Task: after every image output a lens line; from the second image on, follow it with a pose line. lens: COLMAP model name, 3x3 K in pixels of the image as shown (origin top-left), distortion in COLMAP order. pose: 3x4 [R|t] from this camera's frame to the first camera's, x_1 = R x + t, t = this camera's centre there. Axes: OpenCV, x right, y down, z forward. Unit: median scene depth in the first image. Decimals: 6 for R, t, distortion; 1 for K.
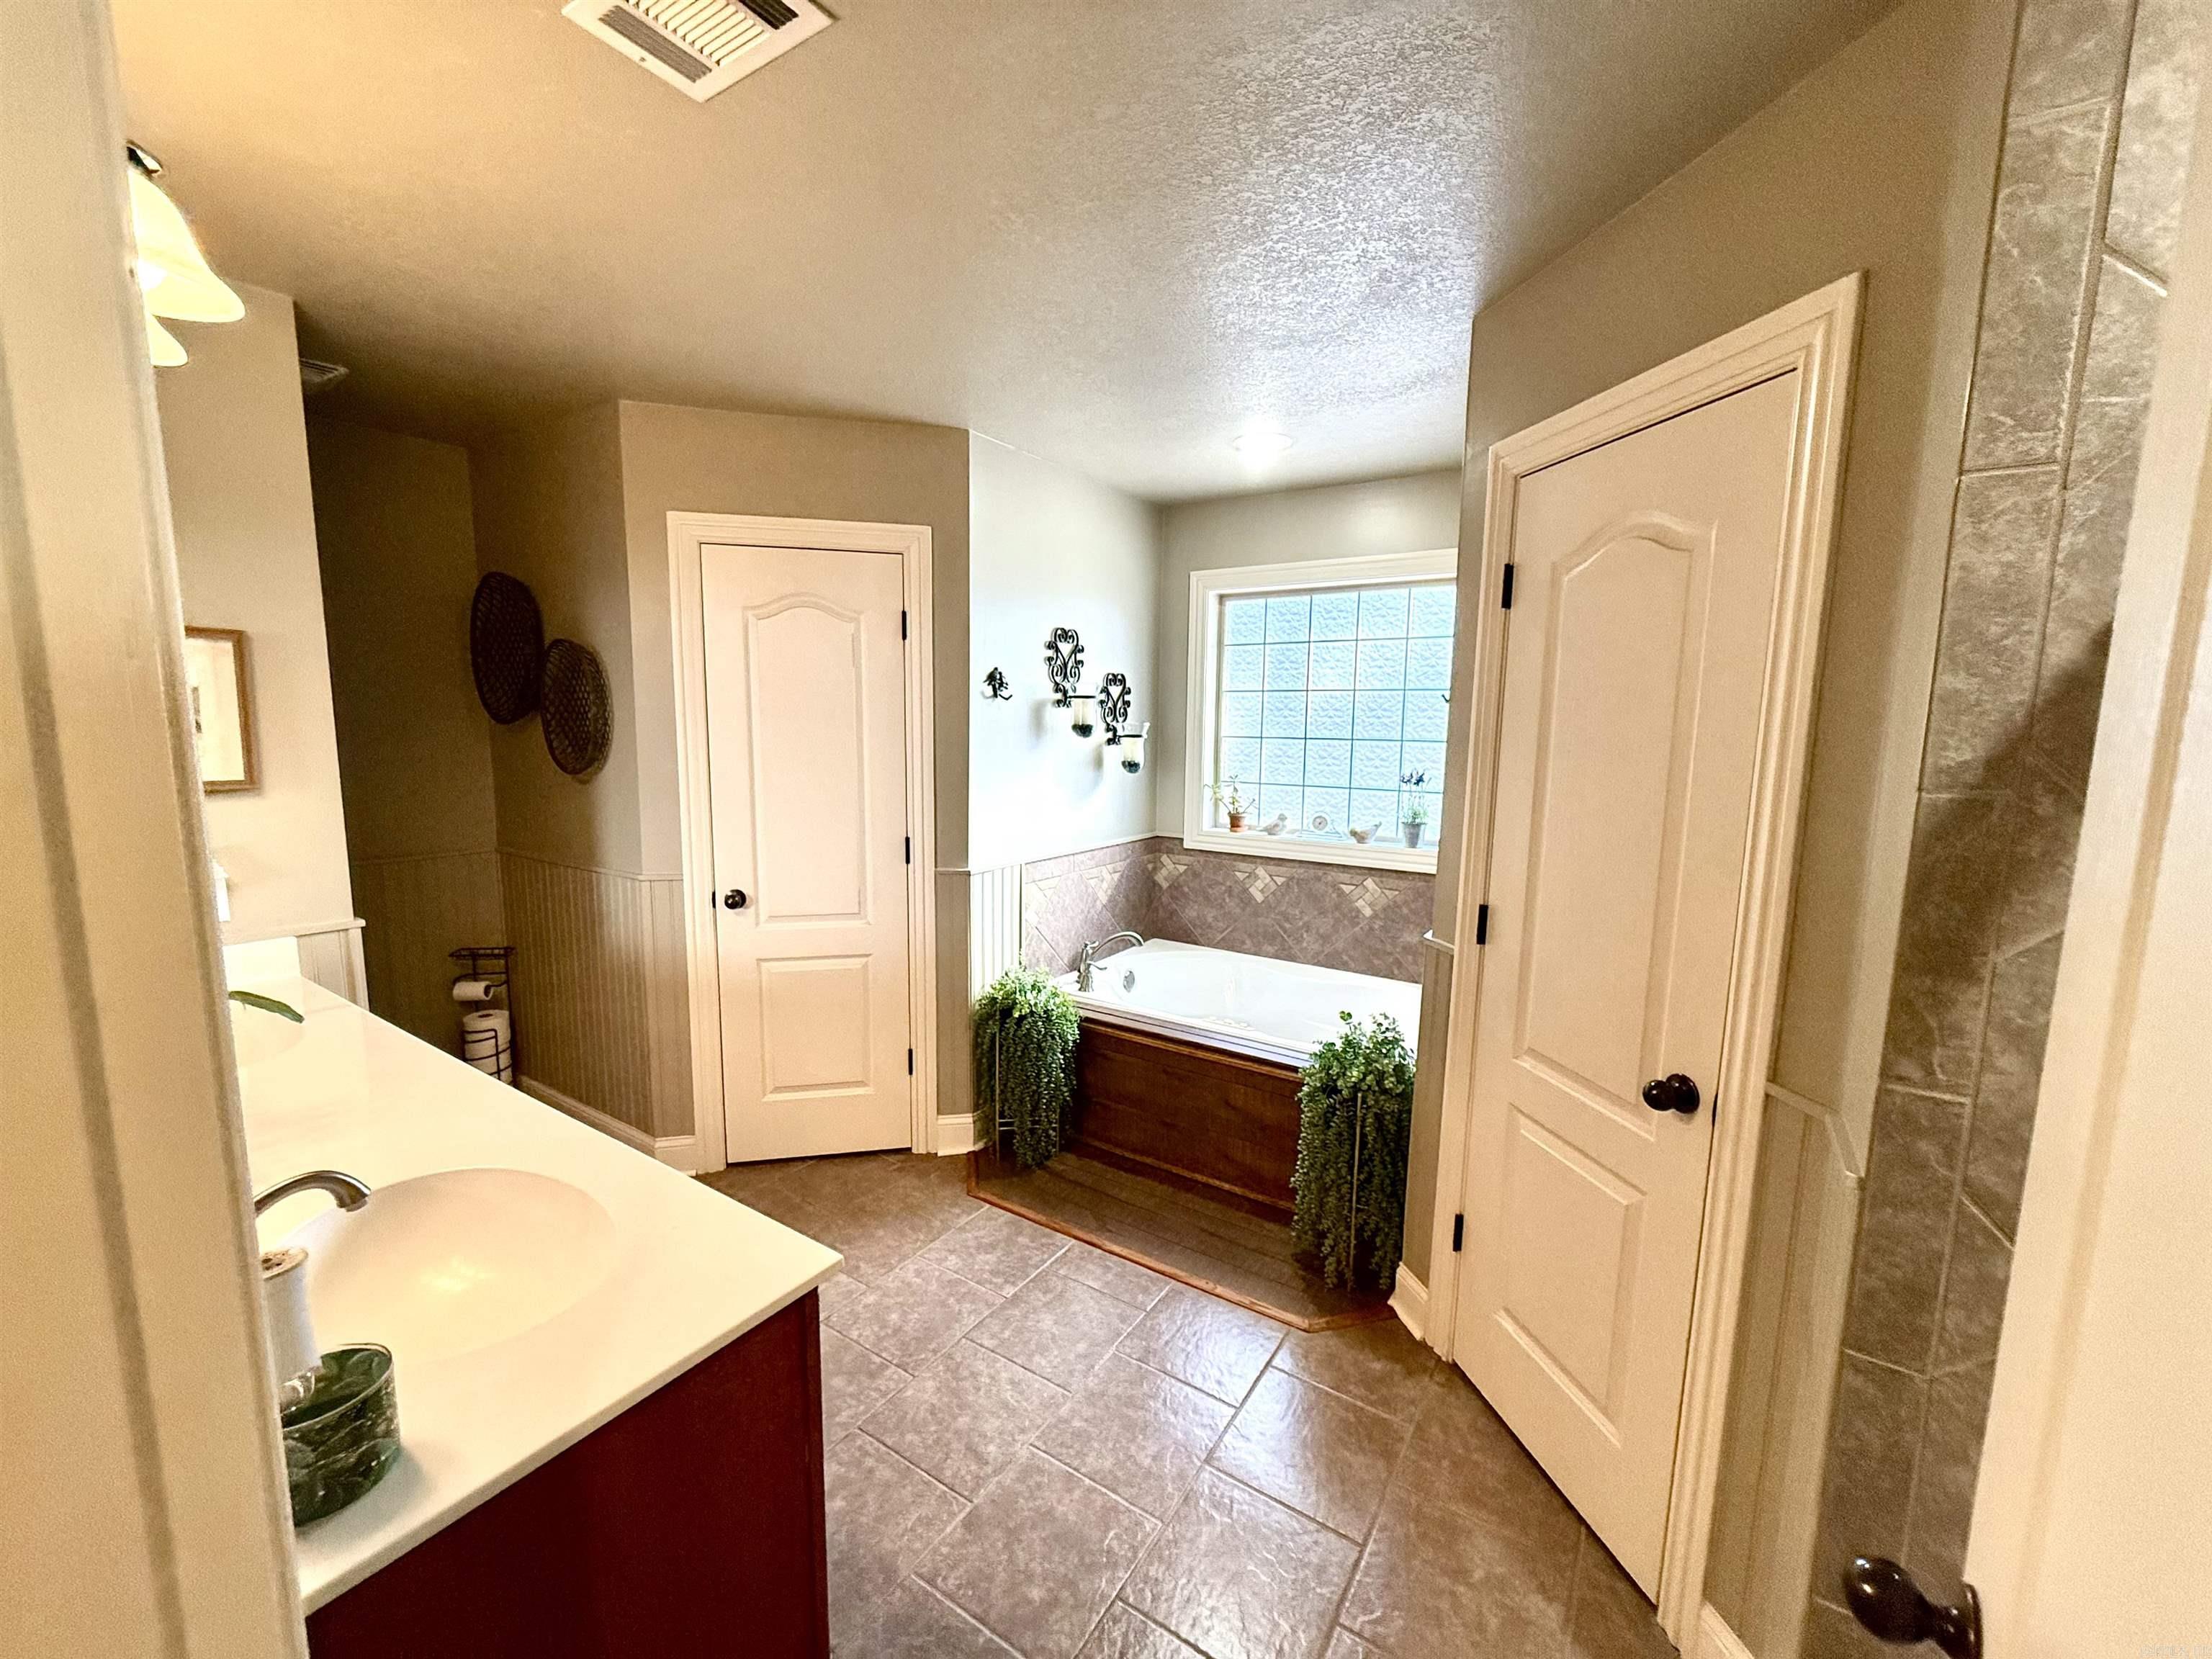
lens RADIAL K [[876.1, 0, 1115.8], [0, 876.1, 831.3], [0, 0, 1]] dist [0.002907, -0.000084]
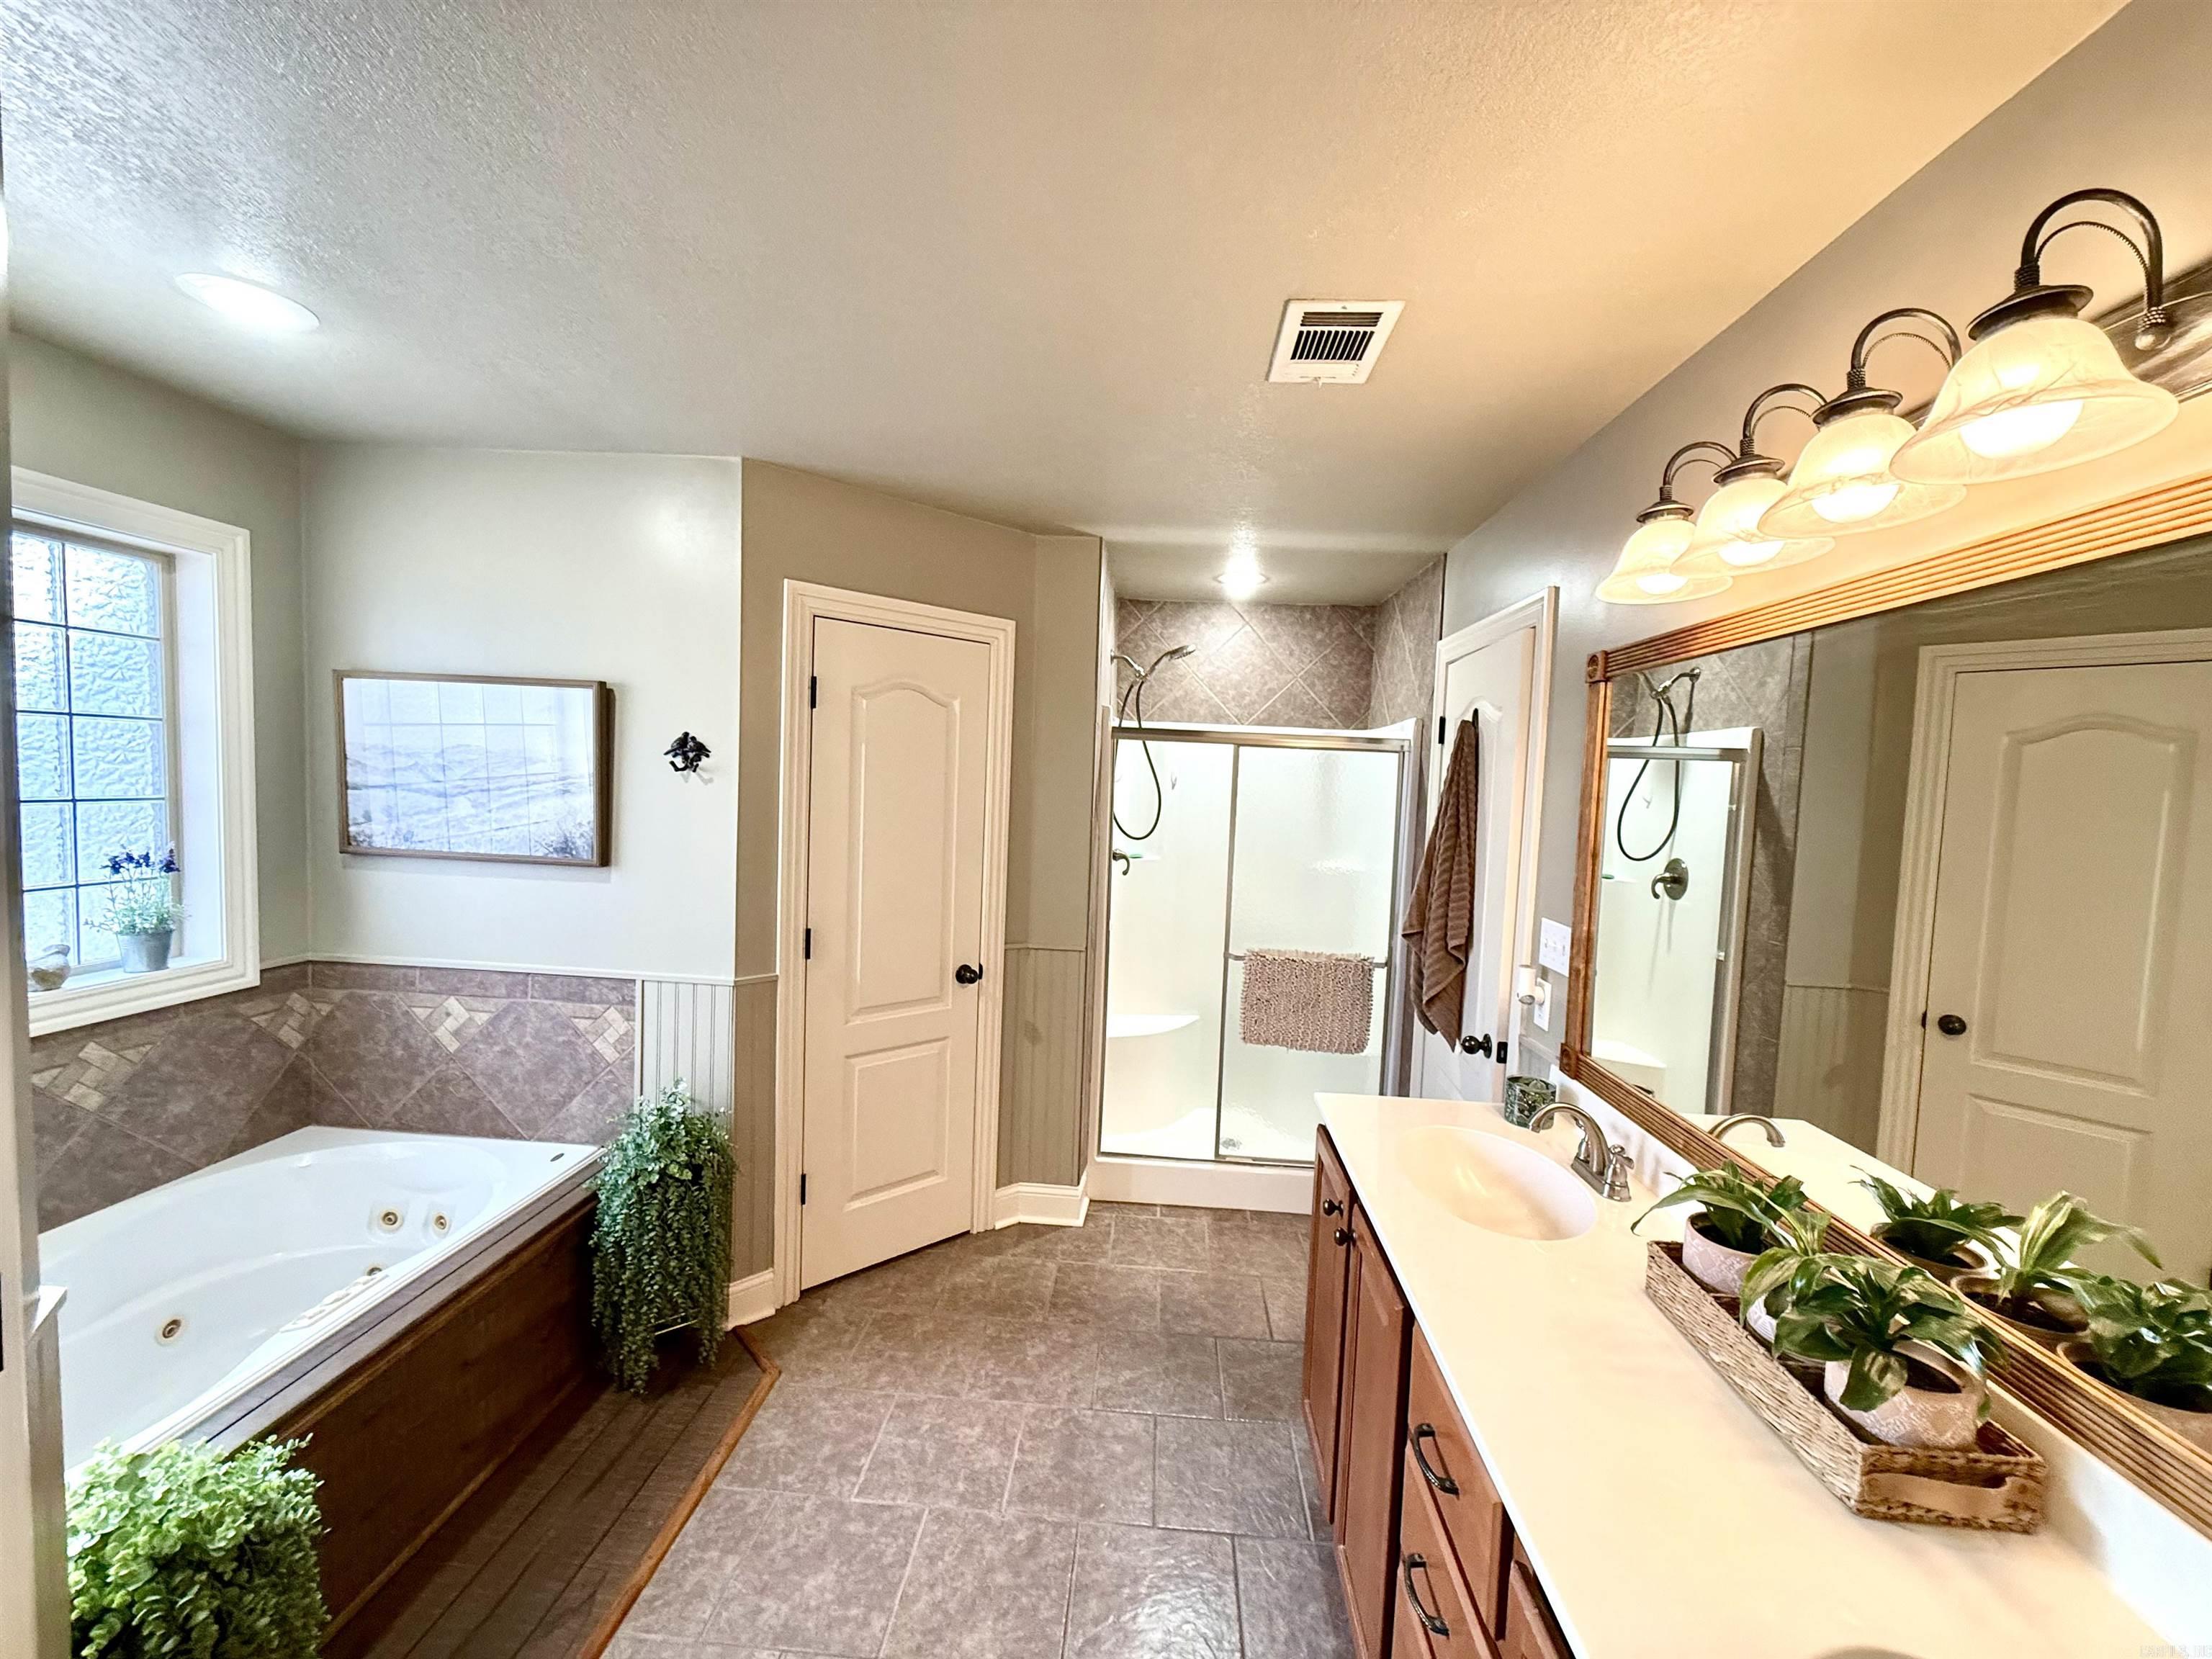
lens RADIAL K [[876.1, 0, 1113.1], [0, 876.1, 834.2], [0, 0, 1]] dist [0.002907, -0.000084]
pose [[-0.497196, -0.081230, 0.863827, -0.774812], [0.066125, 0.989165, 0.131075, -0.164560], [-0.865115, 0.122290, -0.486438, 1.013022]]
